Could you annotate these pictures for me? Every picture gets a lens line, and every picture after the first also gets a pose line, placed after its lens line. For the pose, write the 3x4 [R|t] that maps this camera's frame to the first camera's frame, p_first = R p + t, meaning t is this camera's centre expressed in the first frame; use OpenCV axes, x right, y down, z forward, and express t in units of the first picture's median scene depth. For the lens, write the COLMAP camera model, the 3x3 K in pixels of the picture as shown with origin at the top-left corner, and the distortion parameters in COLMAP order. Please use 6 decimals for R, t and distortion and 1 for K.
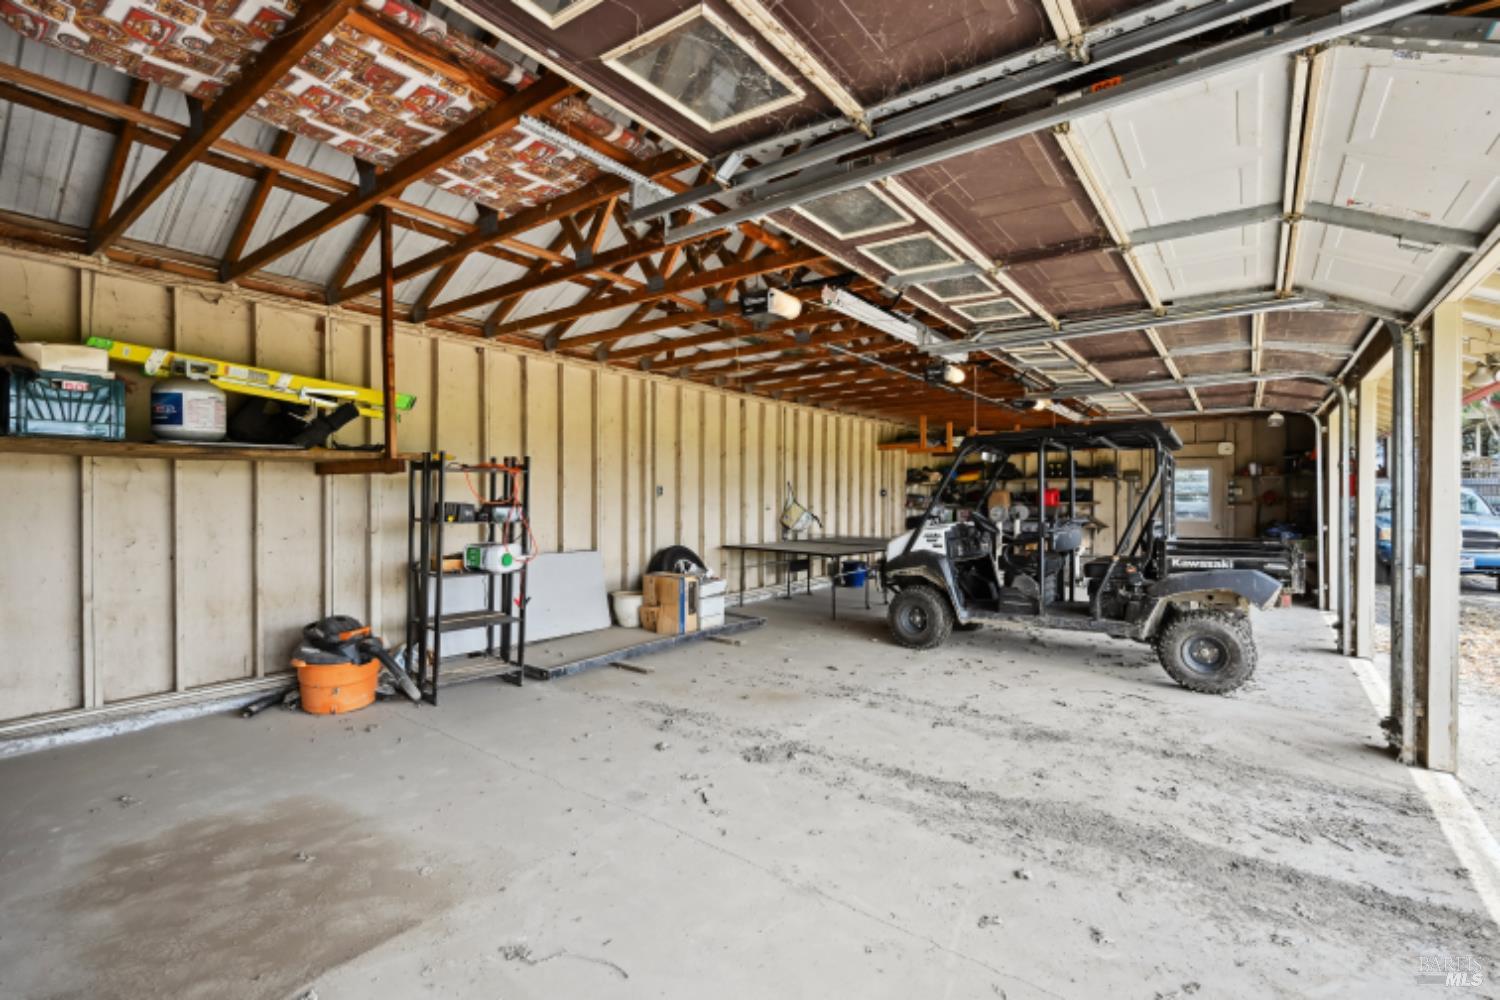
lens RADIAL K [[686.8, 0, 740.1], [0, 686.8, 500.0], [0, 0, 1]] dist [-0.000324, 0.000104]
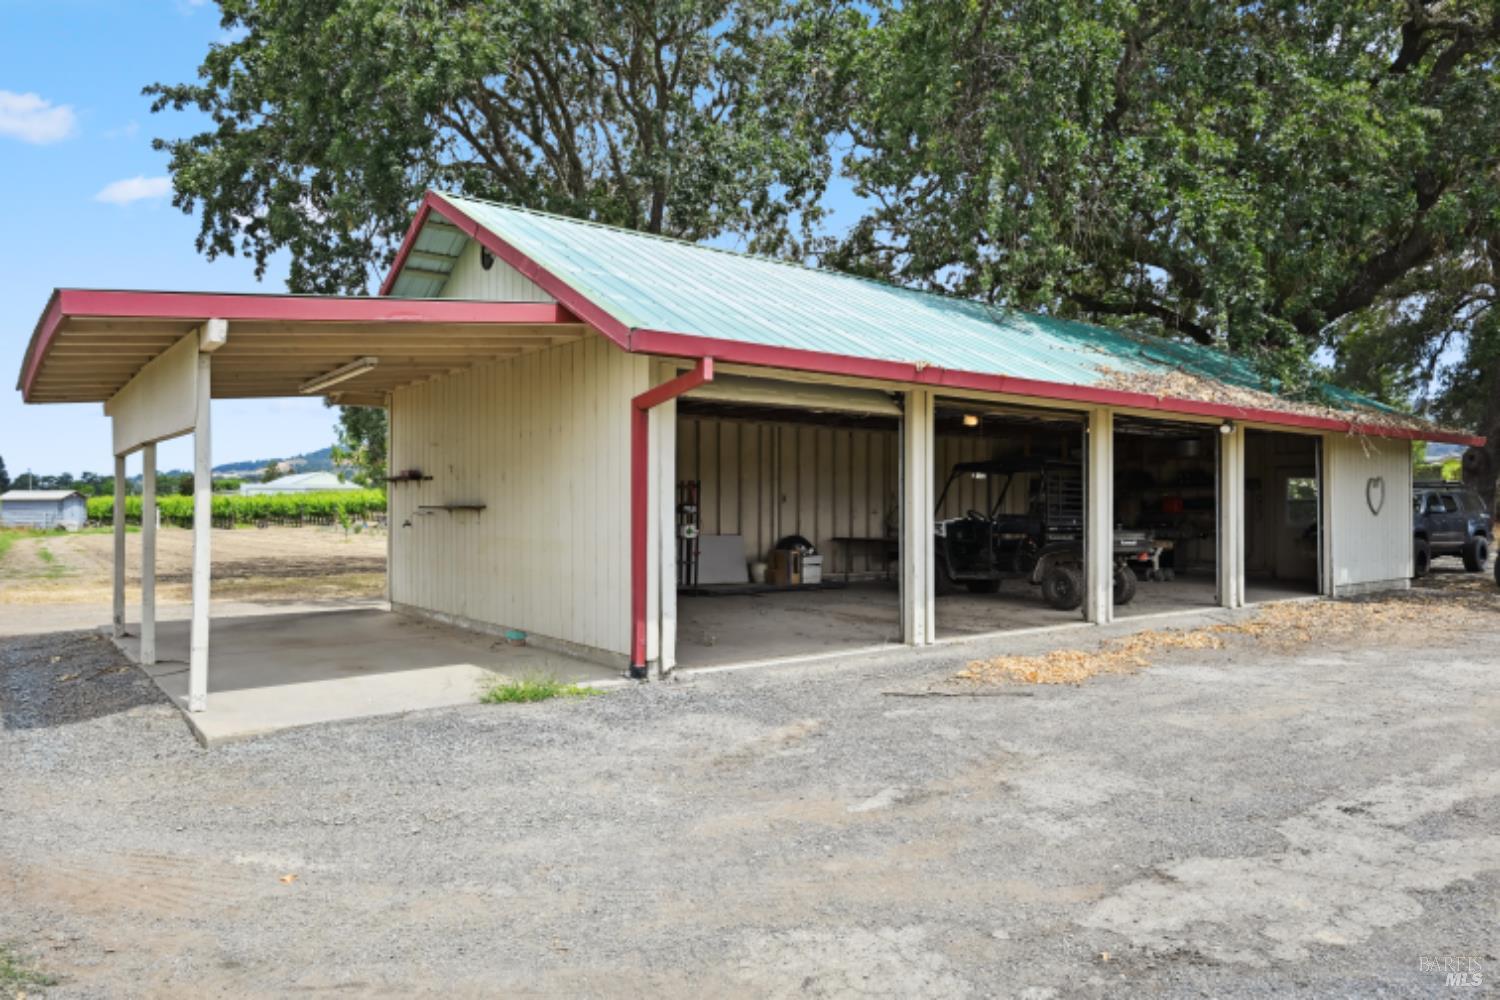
lens RADIAL K [[995.7, 0, 751.1], [0, 995.7, 499.1], [0, 0, 1]] dist [0.000573, 0.000087]
pose [[0.967051, -0.003487, -0.254558, 0.417294], [0.000201, 0.999916, -0.012935, 0.019272], [0.254582, 0.012457, 0.966971, -1.281189]]
